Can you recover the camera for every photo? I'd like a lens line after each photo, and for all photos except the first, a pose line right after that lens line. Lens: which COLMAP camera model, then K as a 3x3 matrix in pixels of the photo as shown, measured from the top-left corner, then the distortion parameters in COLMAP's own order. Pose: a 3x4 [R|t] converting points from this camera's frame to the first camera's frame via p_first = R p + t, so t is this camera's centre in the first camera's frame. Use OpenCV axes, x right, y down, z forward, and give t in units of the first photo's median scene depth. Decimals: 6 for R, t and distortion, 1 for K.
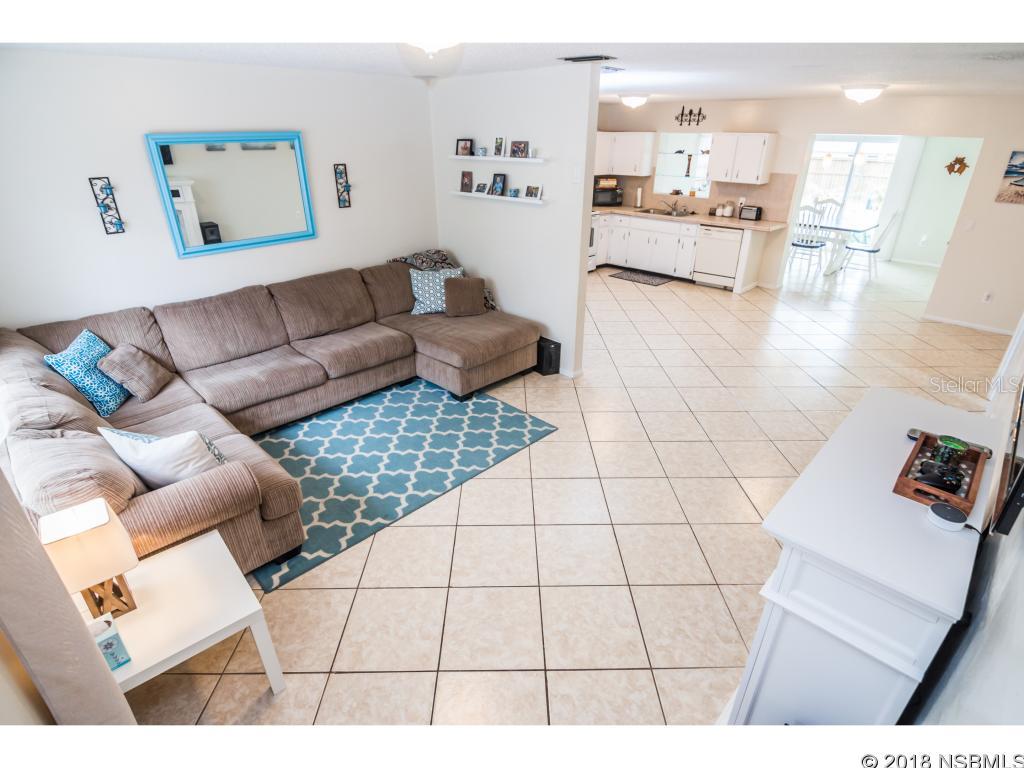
lens RADIAL K [[520.5, 0, 517.6], [0, 520.5, 394.7], [0, 0, 1]] dist [-0.005227, -0.010596]
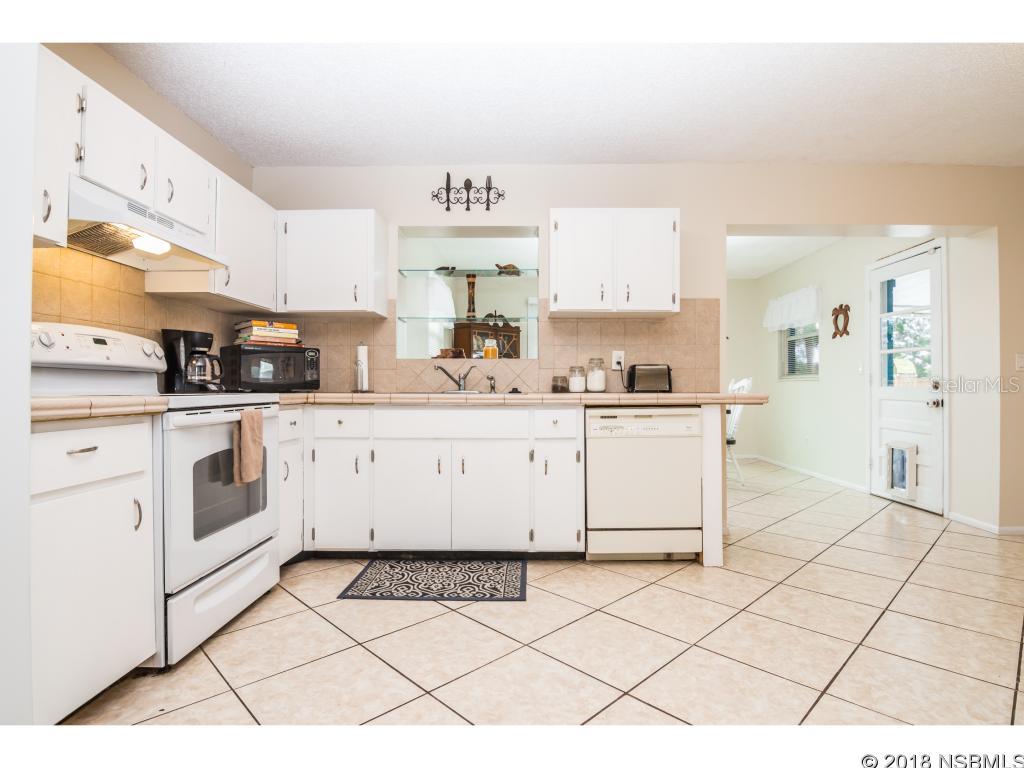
lens RADIAL K [[520.5, 0, 518.7], [0, 520.5, 384.7], [0, 0, 1]] dist [-0.005227, -0.010596]
pose [[0.731858, -0.005734, 0.681433, 0.094053], [0.307820, 0.894915, -0.323069, -0.384929], [-0.607972, 0.446200, 0.656716, 1.272797]]
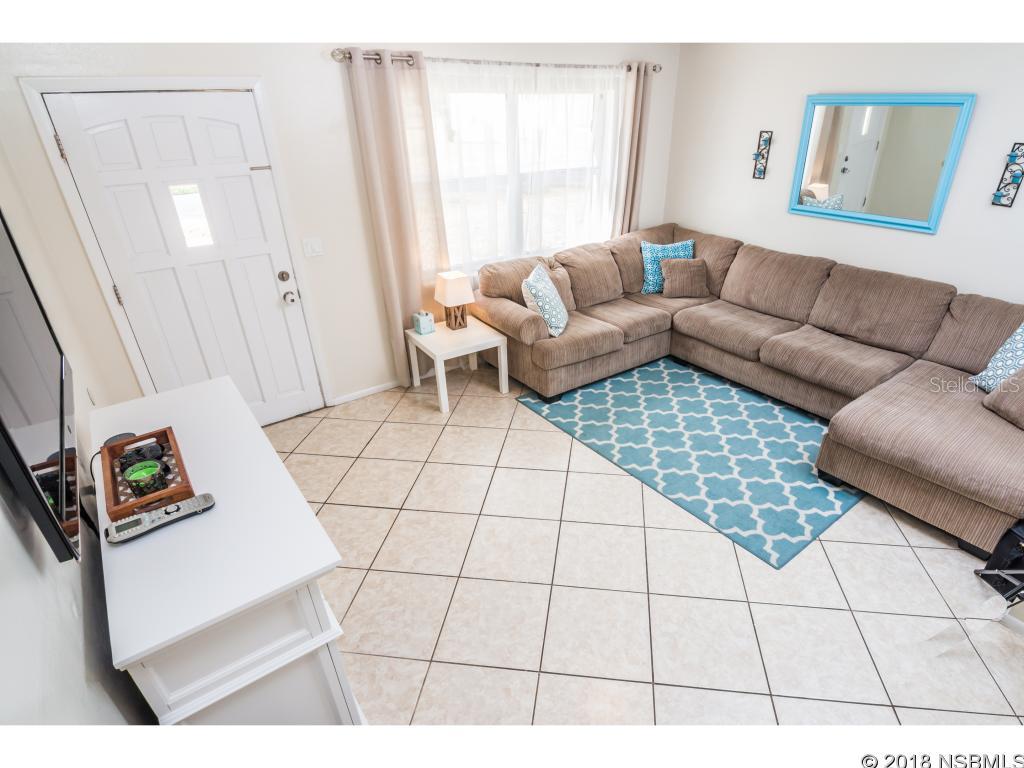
lens RADIAL K [[540.6, 0, 552.1], [0, 540.6, 415.9], [0, 0, 1]] dist [-0.002230, -0.014486]
pose [[-0.135117, 0.499568, -0.855672, 0.520571], [-0.441803, 0.742613, 0.503325, -0.253347], [0.886879, 0.446046, 0.120371, 0.520672]]
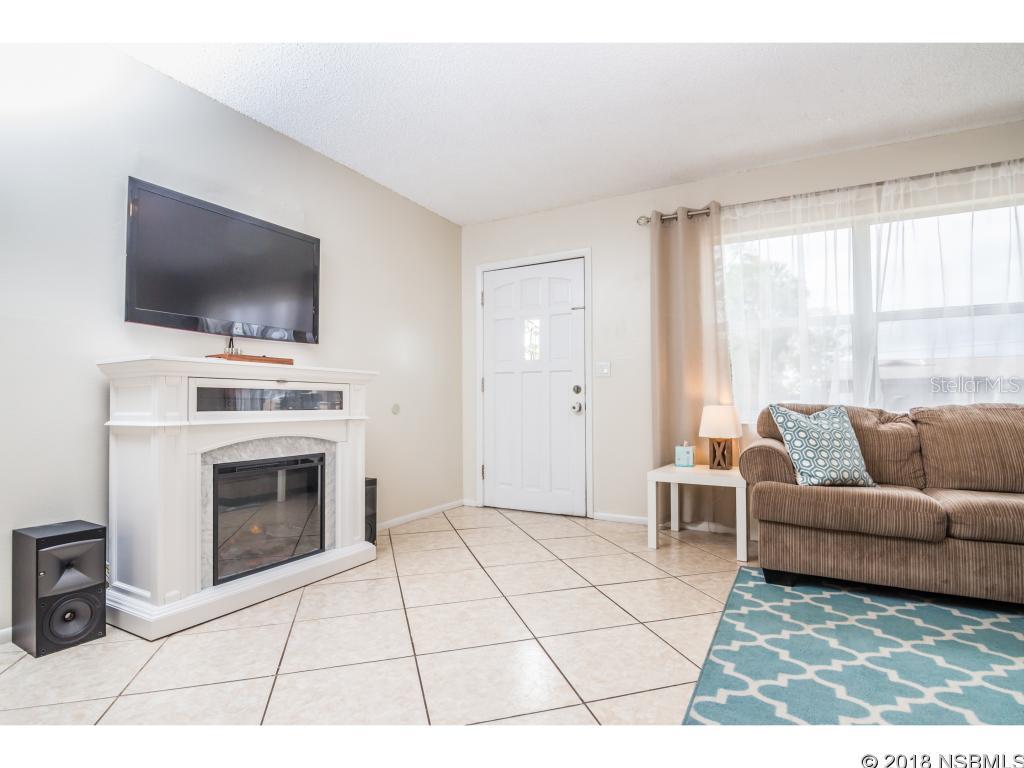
lens RADIAL K [[520.5, 0, 516.7], [0, 520.5, 391.8], [0, 0, 1]] dist [-0.005227, -0.010596]
pose [[-0.964599, -0.008377, -0.263589, 0.155703], [-0.119228, 0.905371, 0.407540, -0.198575], [0.235232, 0.424539, -0.874318, 0.956338]]
